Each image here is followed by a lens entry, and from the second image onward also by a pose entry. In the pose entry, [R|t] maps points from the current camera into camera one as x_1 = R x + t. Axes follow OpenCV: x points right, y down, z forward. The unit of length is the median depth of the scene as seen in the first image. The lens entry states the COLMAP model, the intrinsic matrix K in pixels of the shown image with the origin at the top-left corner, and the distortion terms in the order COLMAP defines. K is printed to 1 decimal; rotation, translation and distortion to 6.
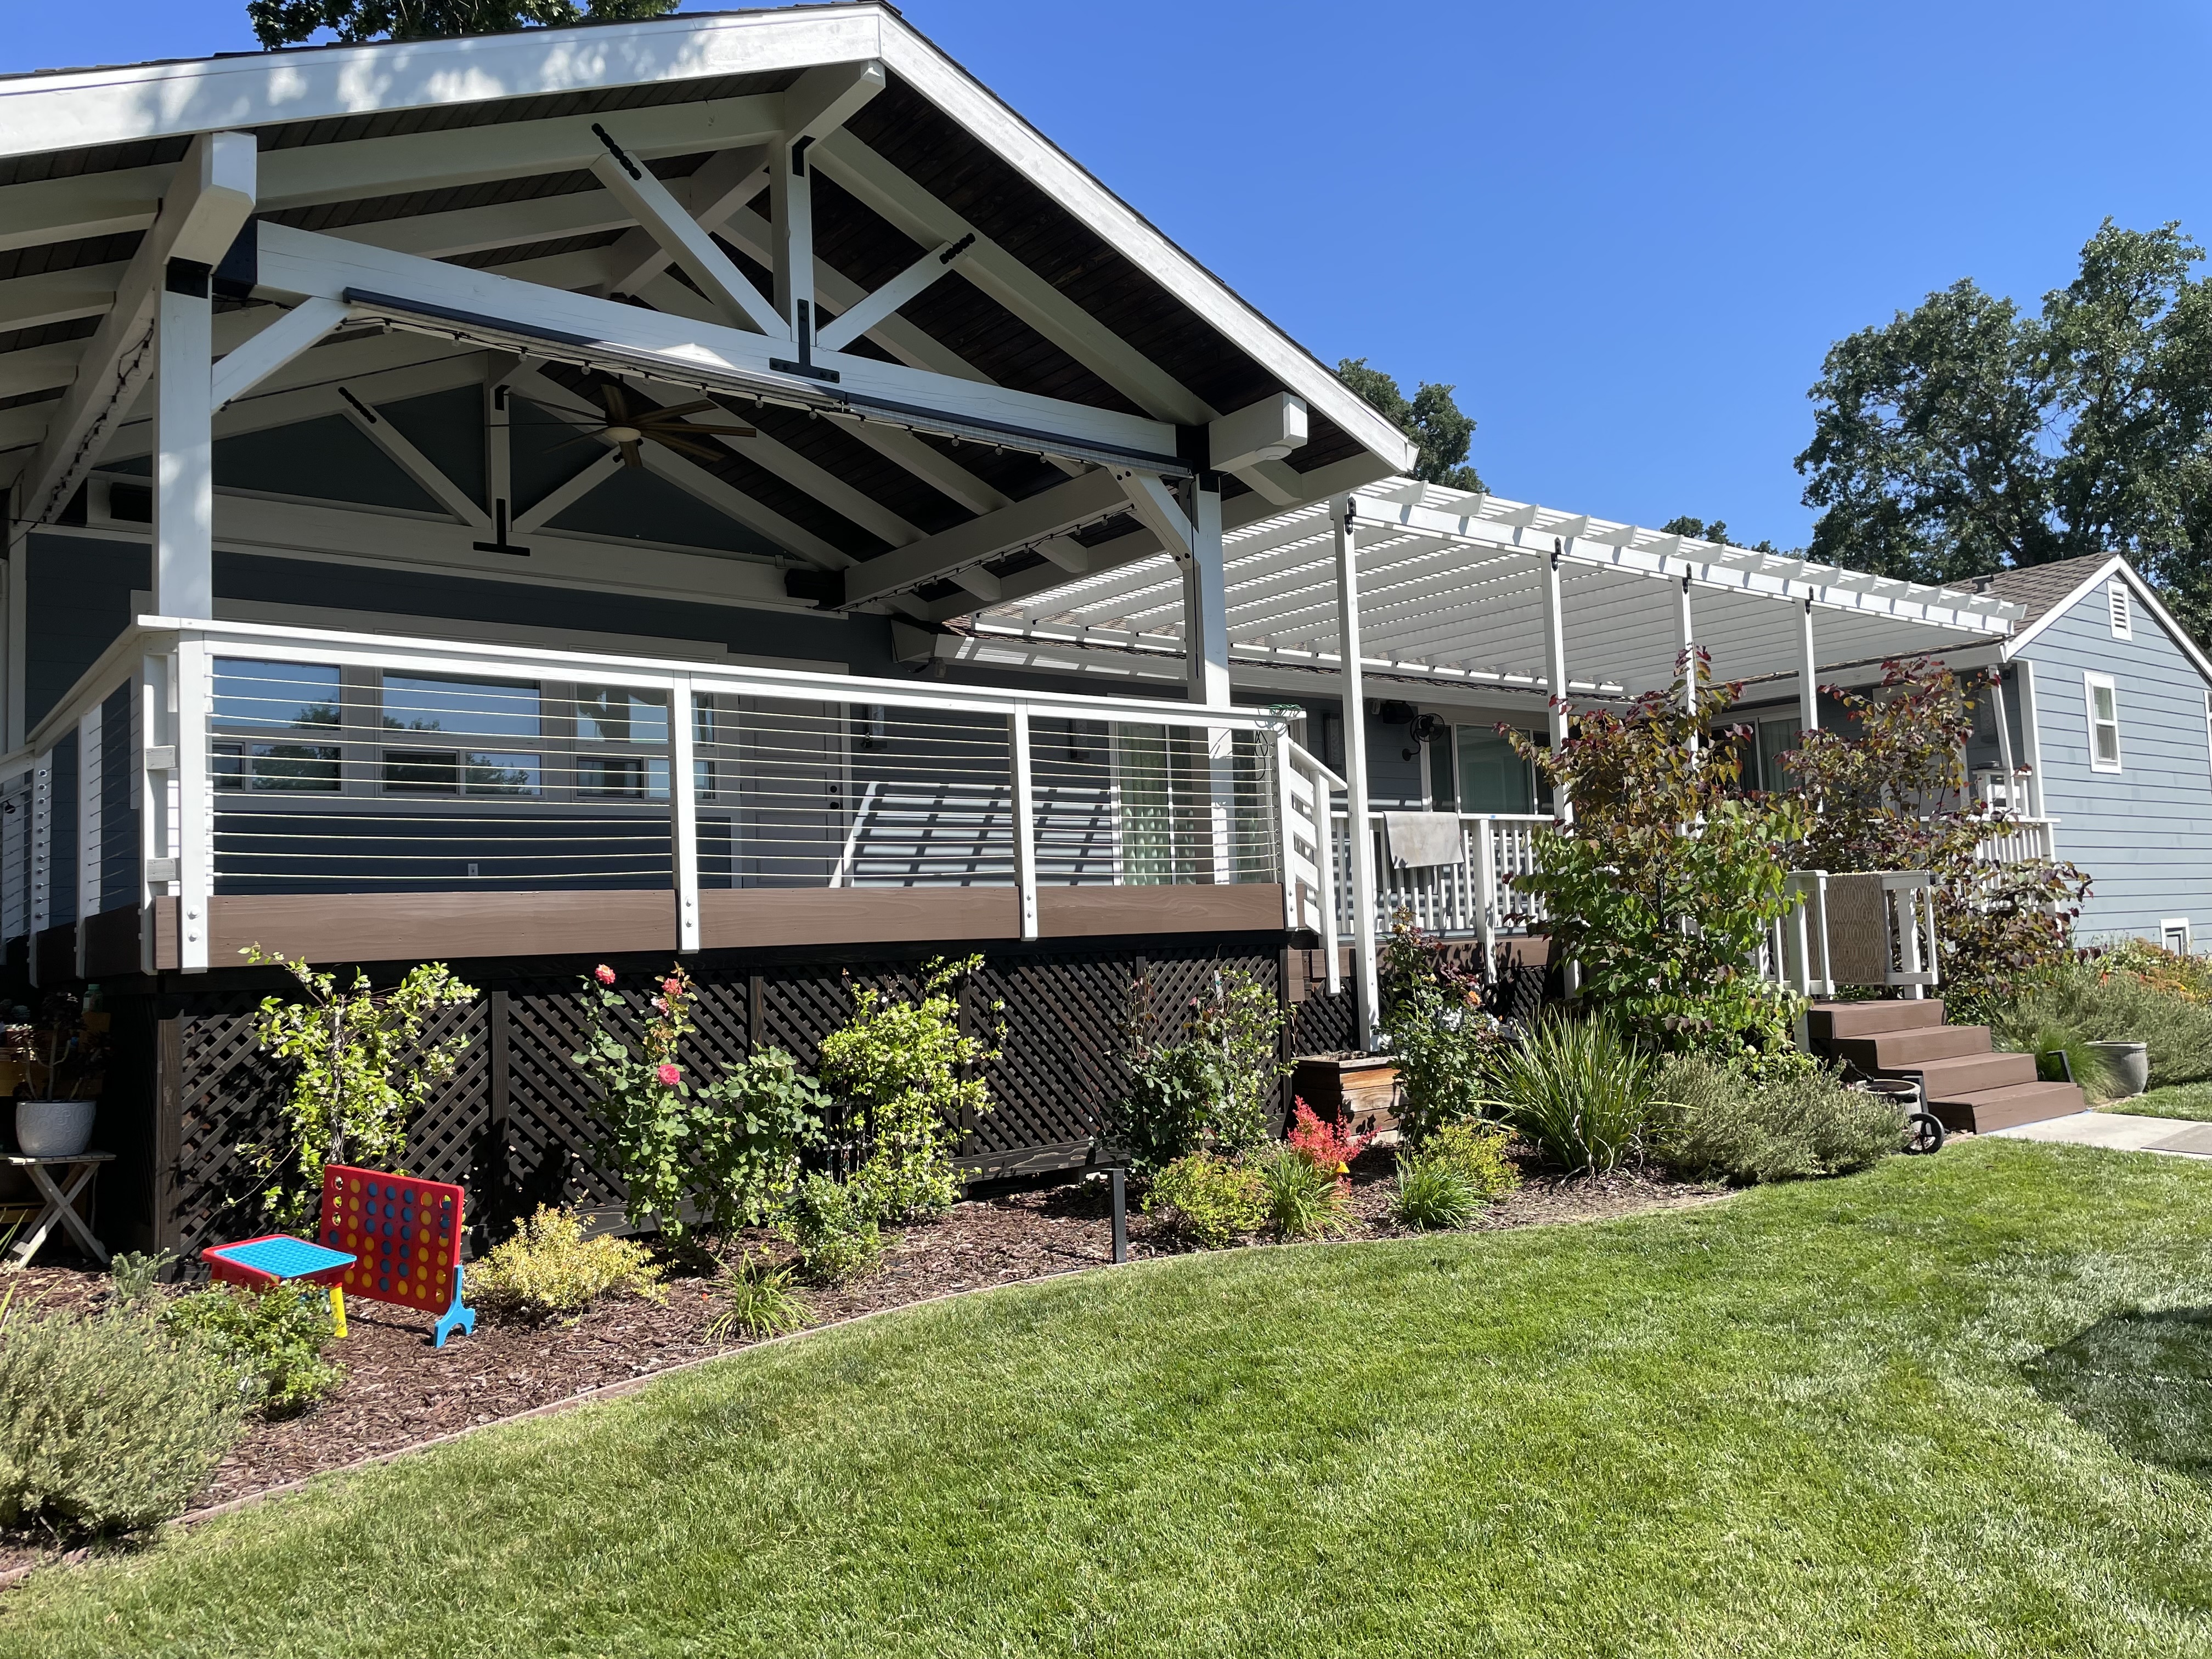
lens RADIAL K [[1677.7, 0, 1093.2], [0, 1677.7, 807.4], [0, 0, 1]] dist [0.012717, 0.005521]
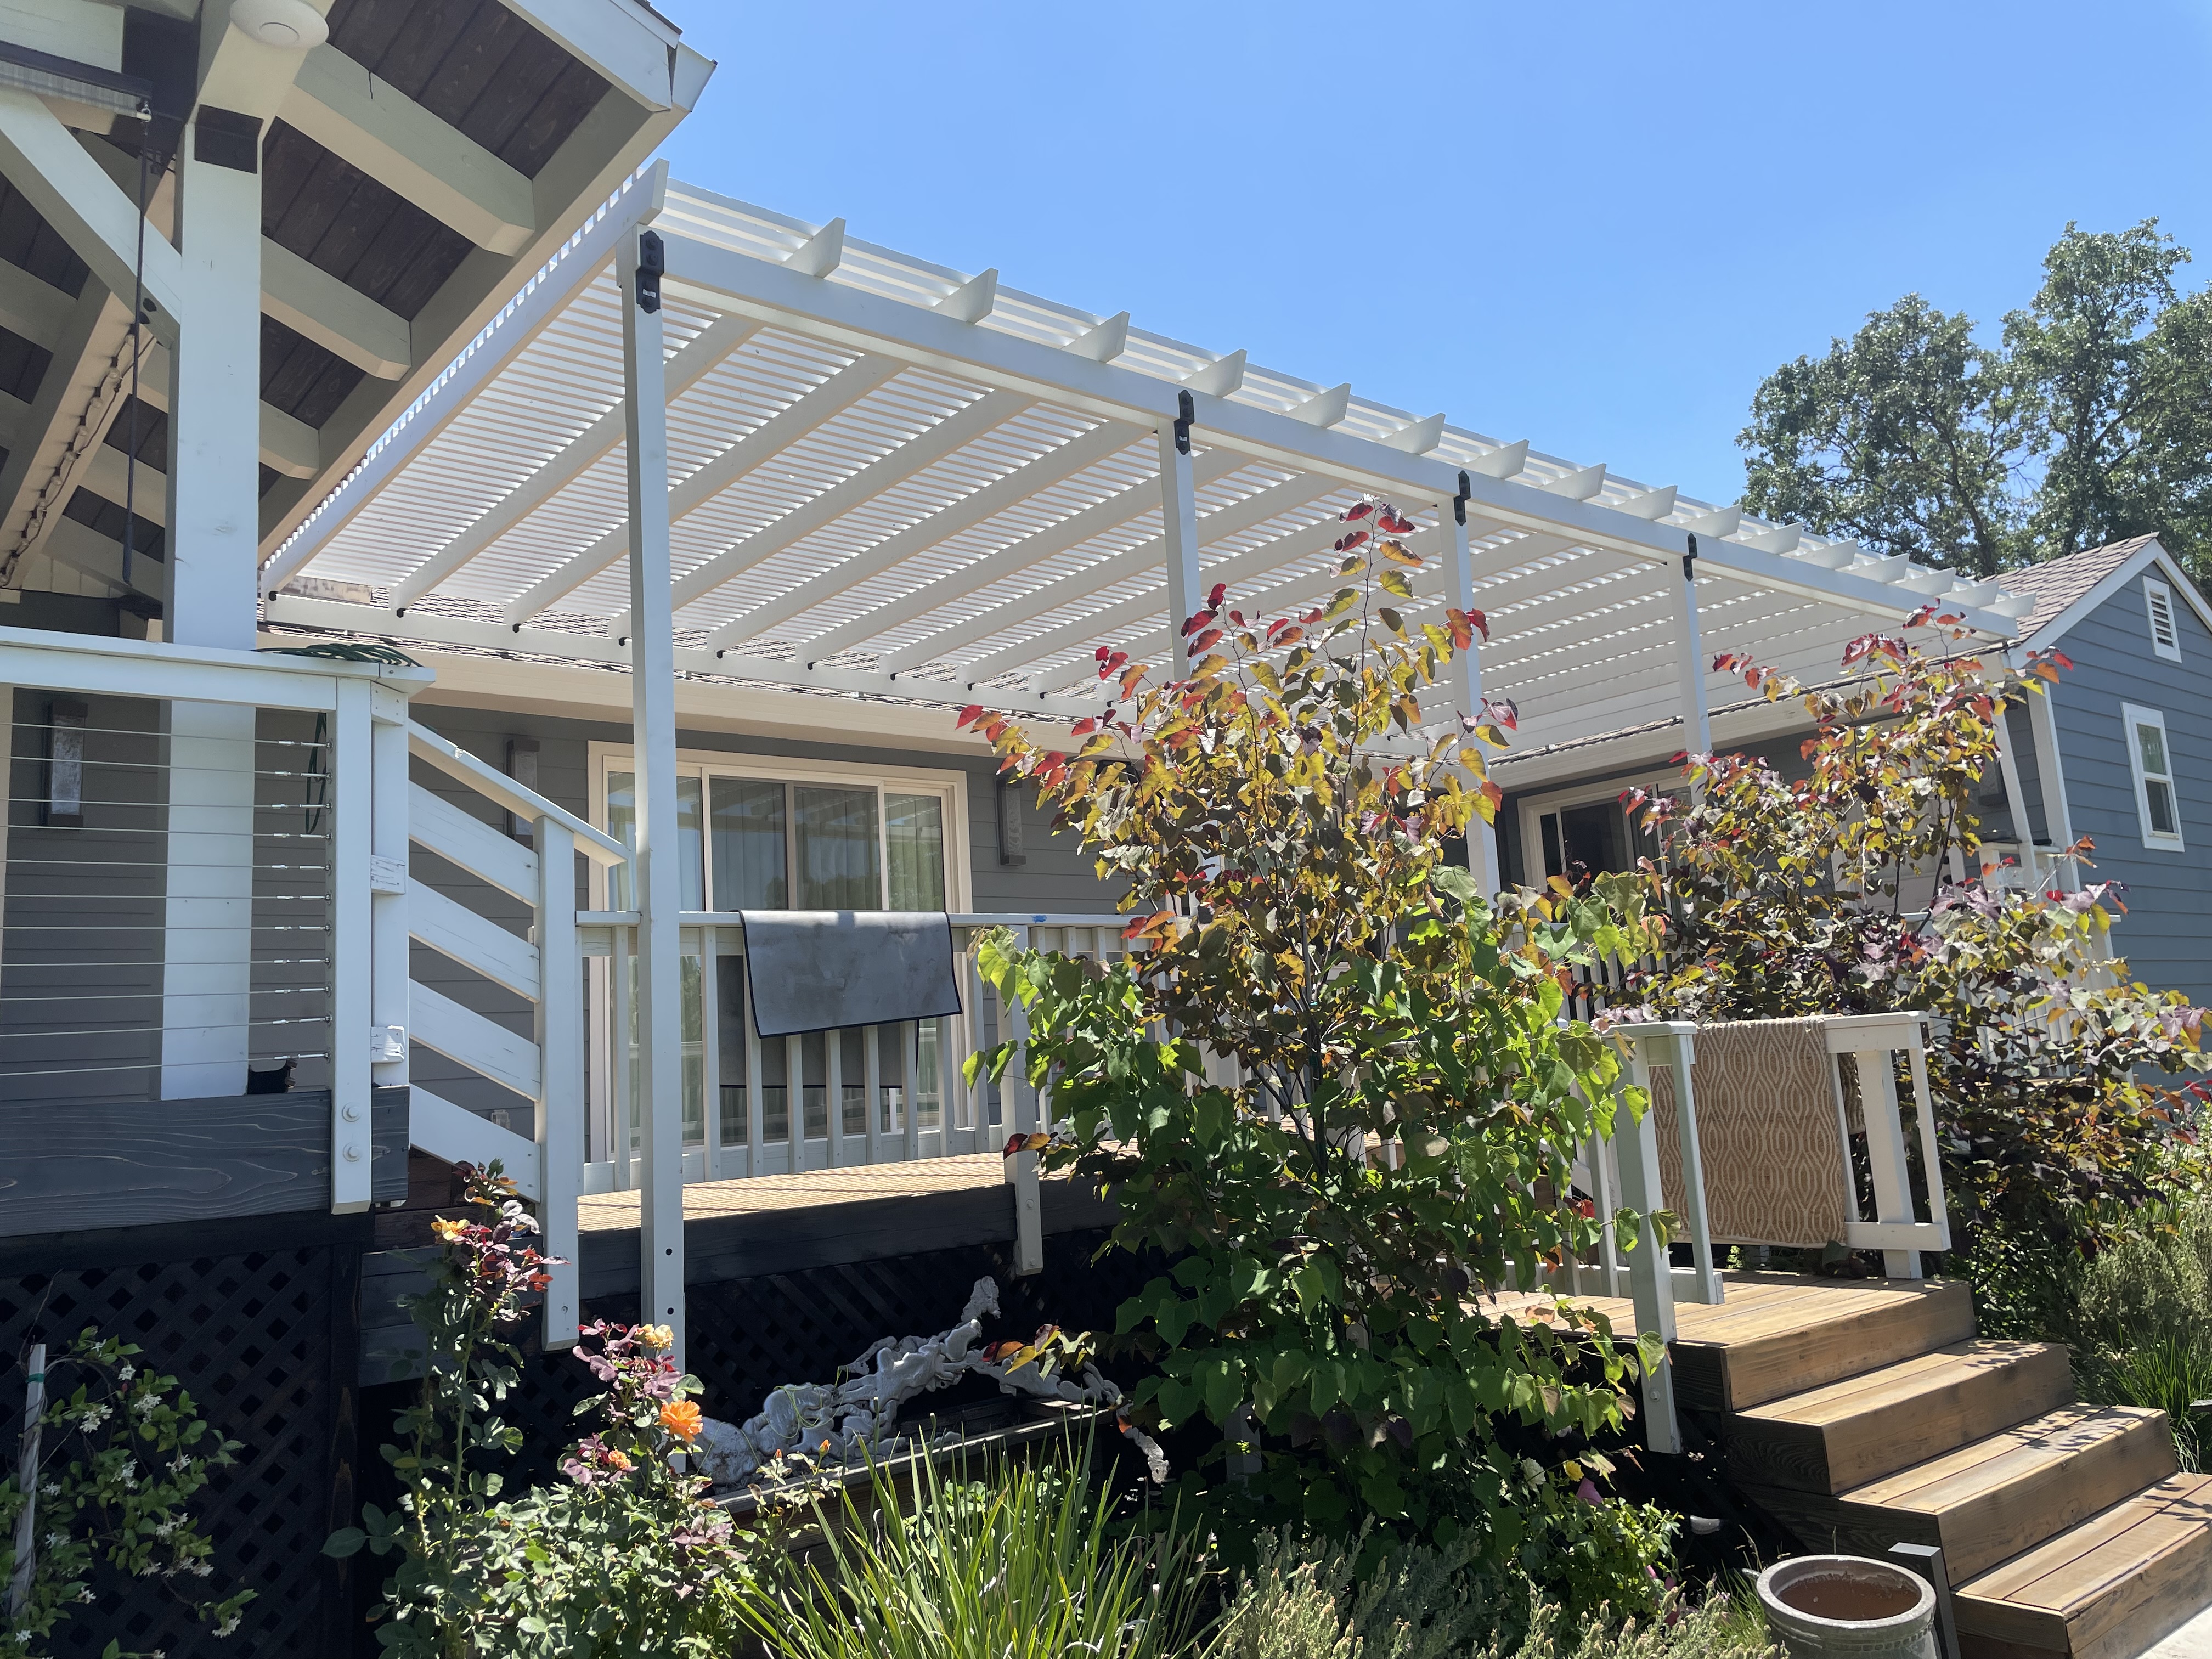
lens RADIAL K [[1677.7, 0, 1121.3], [0, 1677.7, 841.6], [0, 0, 1]] dist [0.012717, 0.005521]
pose [[0.999343, -0.022528, 0.028399, 0.091728], [0.024342, 0.997573, -0.065234, 0.005215], [-0.026860, 0.065882, 0.997466, 0.187311]]
